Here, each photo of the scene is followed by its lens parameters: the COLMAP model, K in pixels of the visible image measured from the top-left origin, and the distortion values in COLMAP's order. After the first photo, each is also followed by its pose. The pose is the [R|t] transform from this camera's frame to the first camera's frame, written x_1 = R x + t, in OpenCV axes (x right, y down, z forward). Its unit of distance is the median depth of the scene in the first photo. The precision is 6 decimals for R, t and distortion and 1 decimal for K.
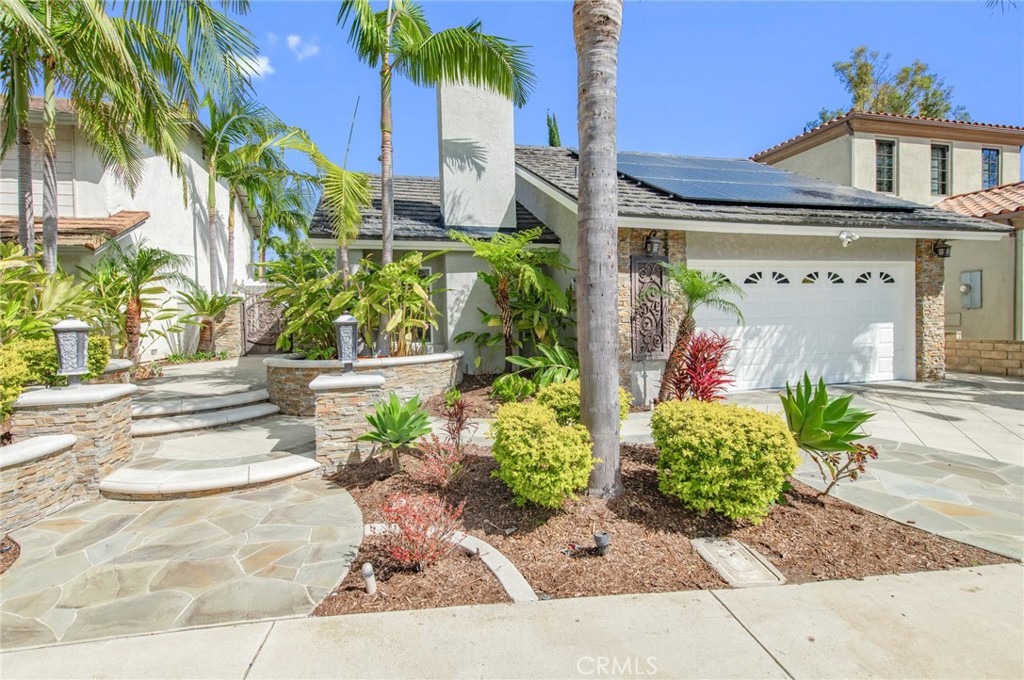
lens RADIAL K [[504.2, 0, 516.8], [0, 504.2, 333.3], [0, 0, 1]] dist [0.011150, 0.000238]
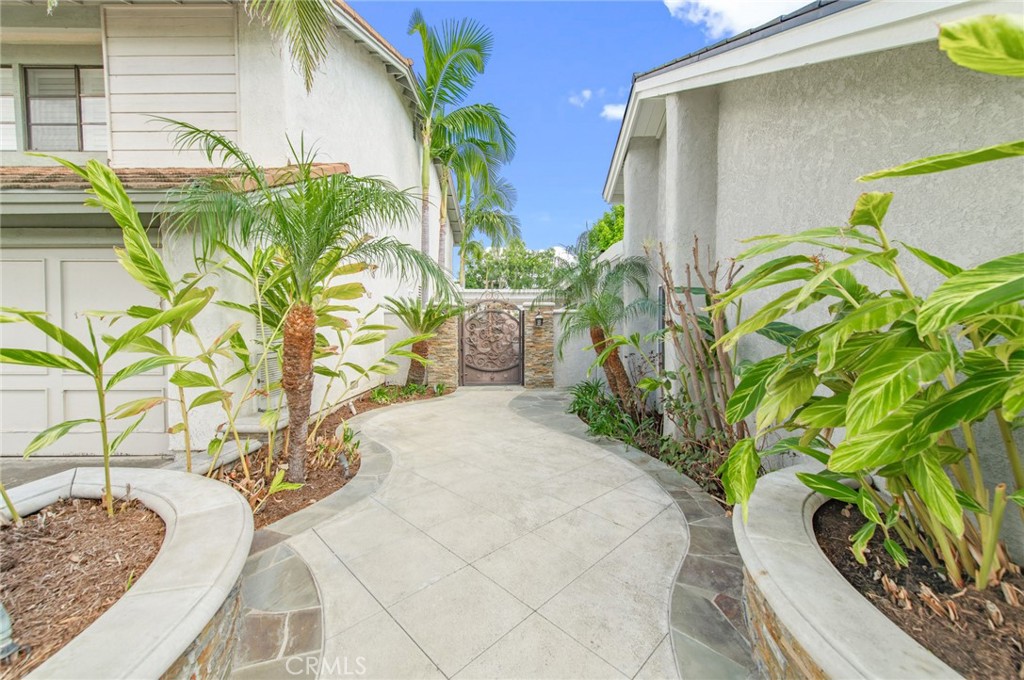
lens RADIAL K [[399.7, 0, 514.1], [0, 399.7, 341.4], [0, 0, 1]] dist [0.015122, -0.004143]
pose [[0.964403, 0.030399, -0.262684, -0.537396], [-0.026531, 0.999481, 0.018258, -0.055840], [0.263102, -0.010639, 0.964709, 0.787083]]
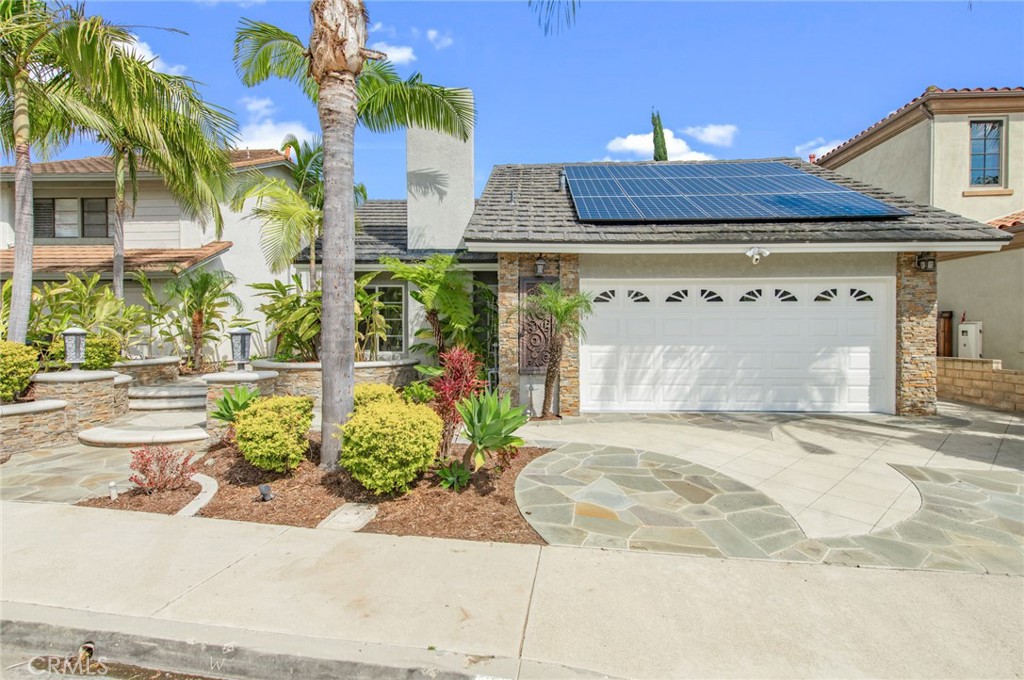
lens RADIAL K [[542.9, 0, 507.5], [0, 542.9, 339.6], [0, 0, 1]] dist [0.015308, -0.001542]
pose [[0.950210, 0.025513, -0.310563, 0.480876], [-0.029033, 0.999556, -0.006716, -0.009055], [0.310254, 0.015398, 0.950529, -0.095182]]
